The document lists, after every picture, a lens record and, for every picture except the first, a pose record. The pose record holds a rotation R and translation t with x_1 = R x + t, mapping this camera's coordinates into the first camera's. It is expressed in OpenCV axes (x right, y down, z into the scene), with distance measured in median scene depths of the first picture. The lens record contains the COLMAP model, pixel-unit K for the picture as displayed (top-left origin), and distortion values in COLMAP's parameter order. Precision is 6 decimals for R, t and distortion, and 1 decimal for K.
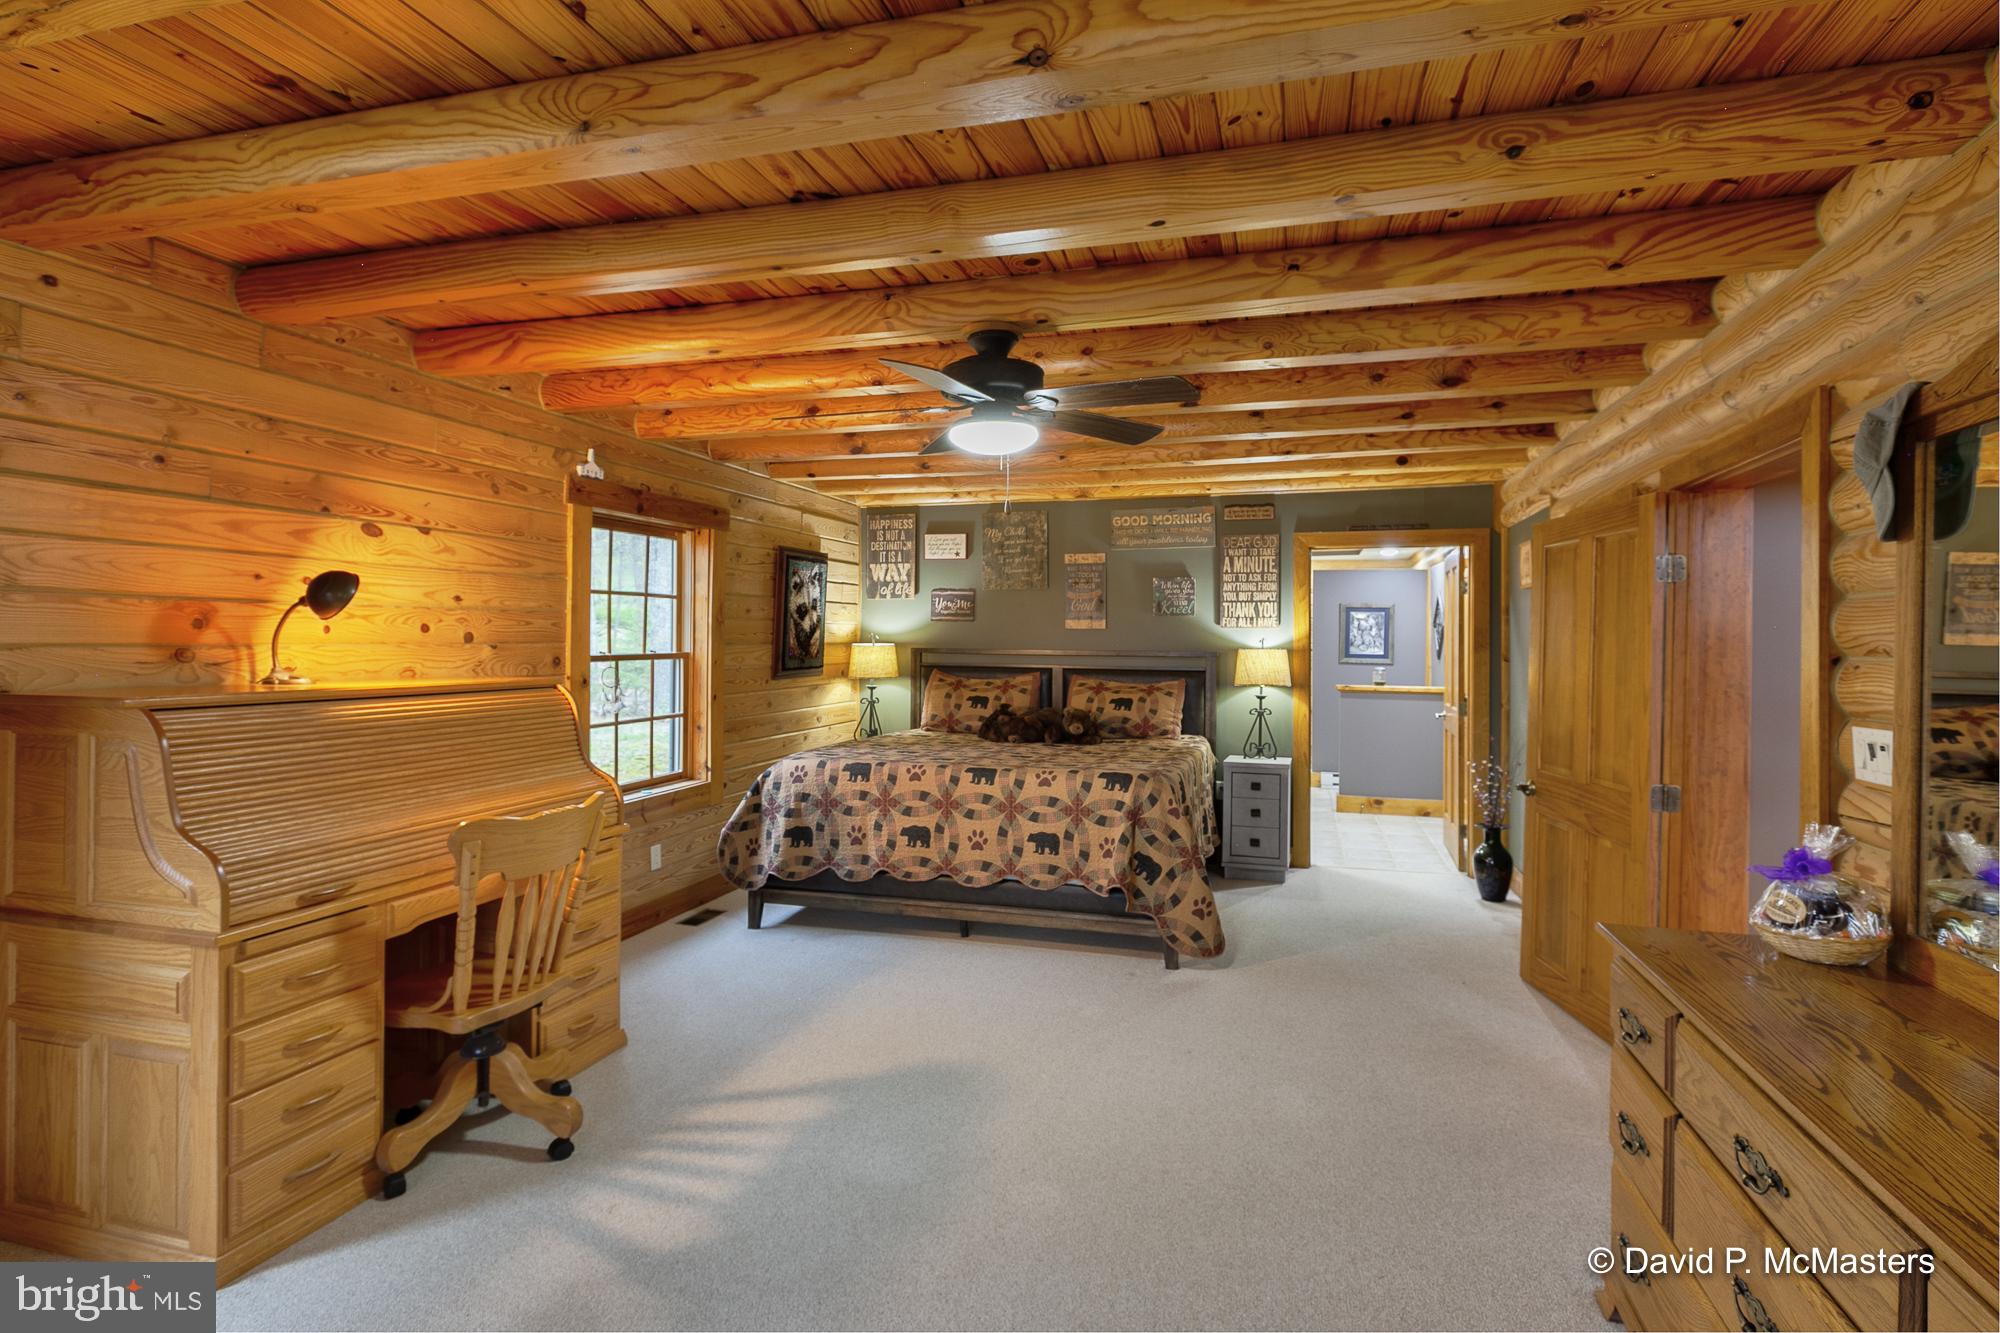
lens RADIAL K [[1012.7, 0, 1001.2], [0, 1012.7, 655.4], [0, 0, 1]] dist [-0.012952, 0.001737]
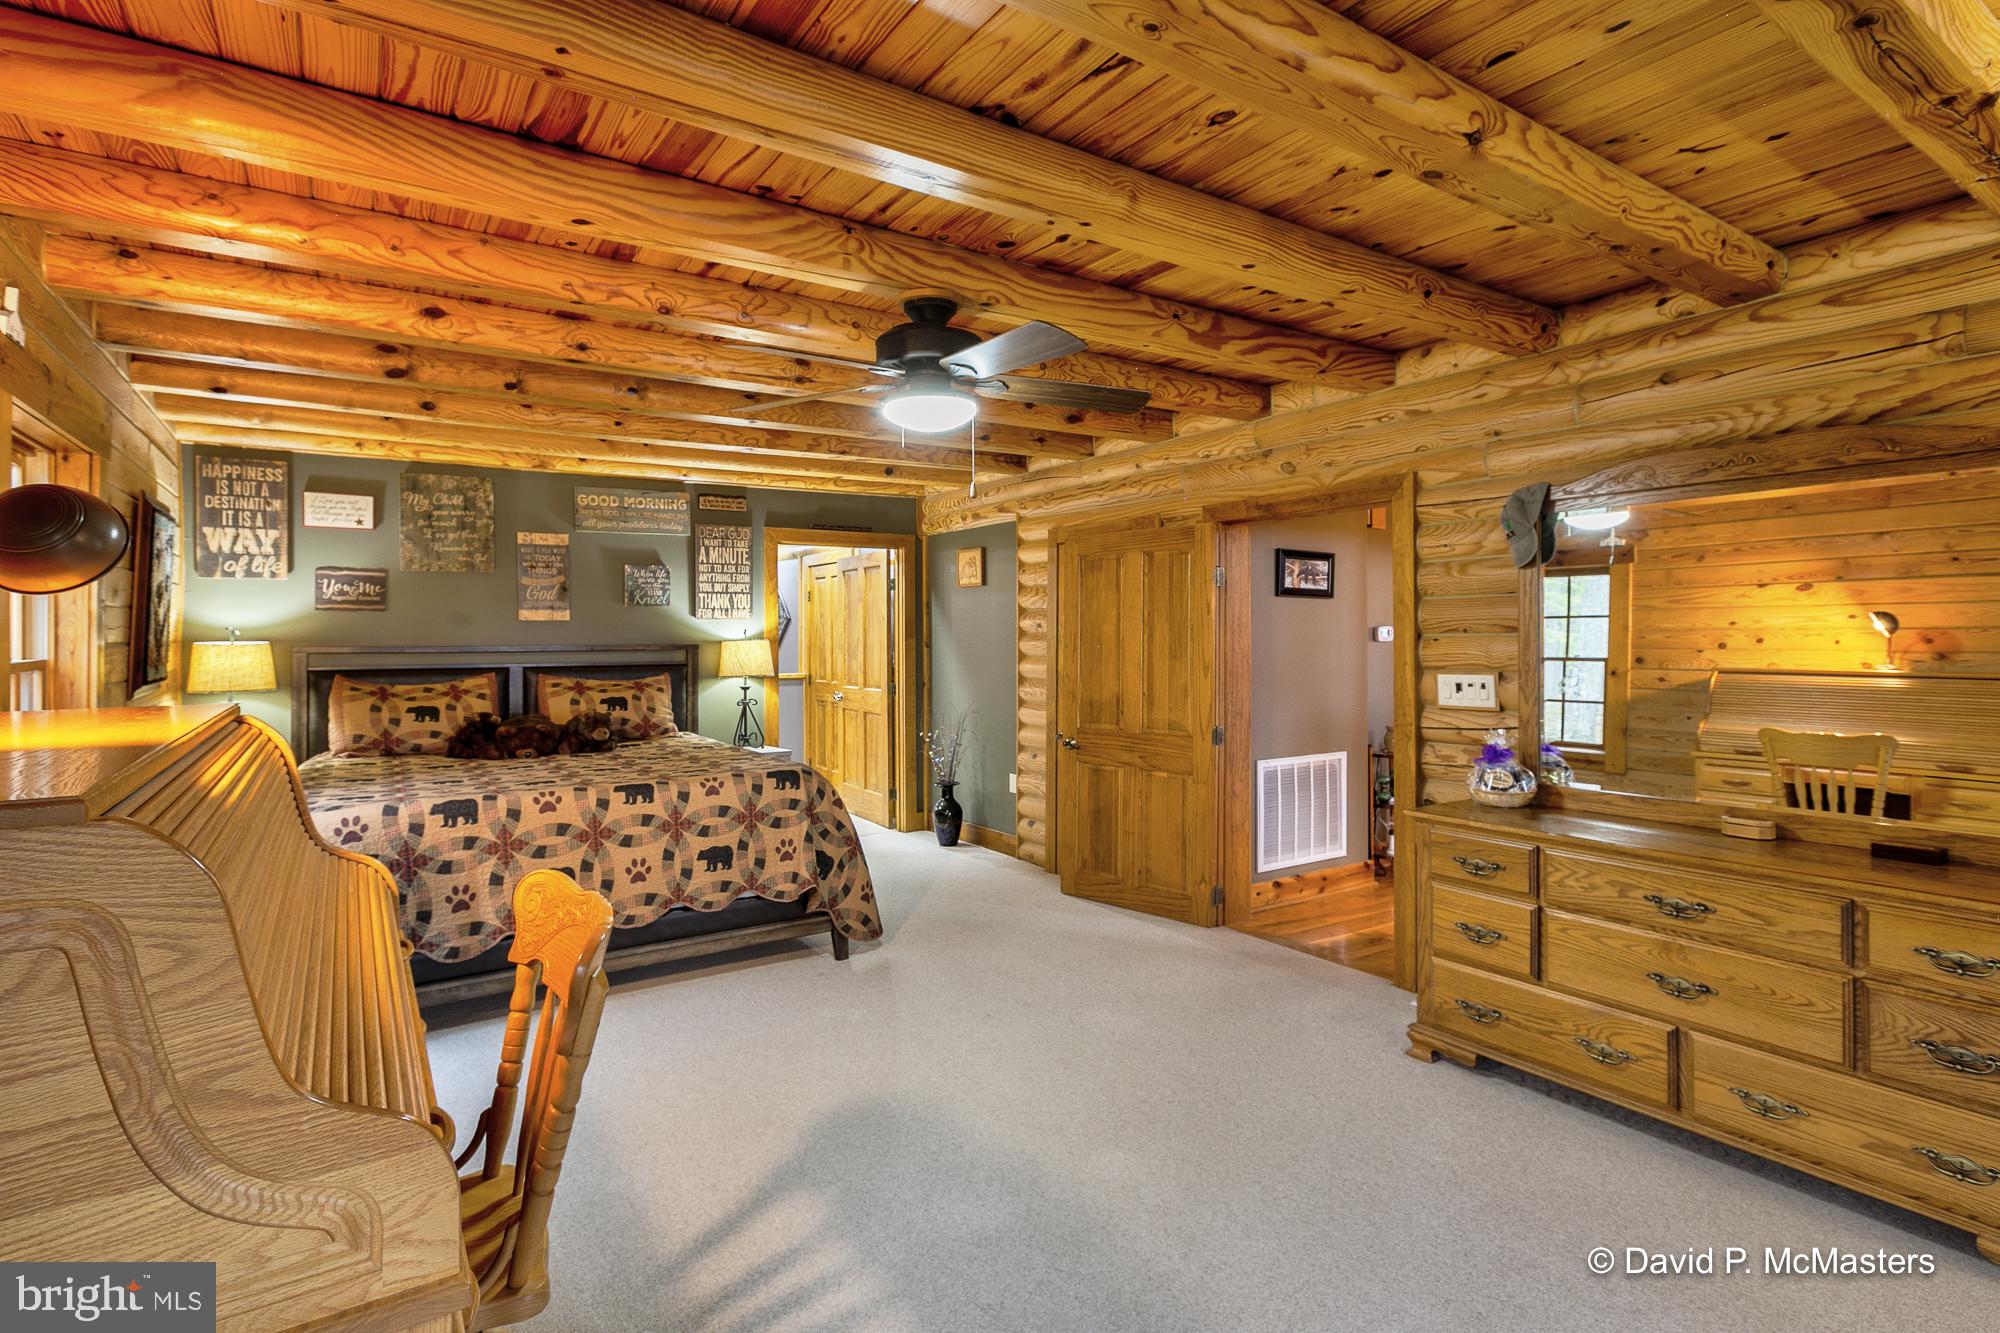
lens RADIAL K [[980.0, 0, 996.6], [0, 980.0, 650.5], [0, 0, 1]] dist [-0.002818, 0.000532]
pose [[0.647015, -0.023528, 0.762114, -0.321054], [0.022425, 0.999679, 0.011824, -0.002142], [-0.762147, 0.009441, 0.647335, 0.176596]]
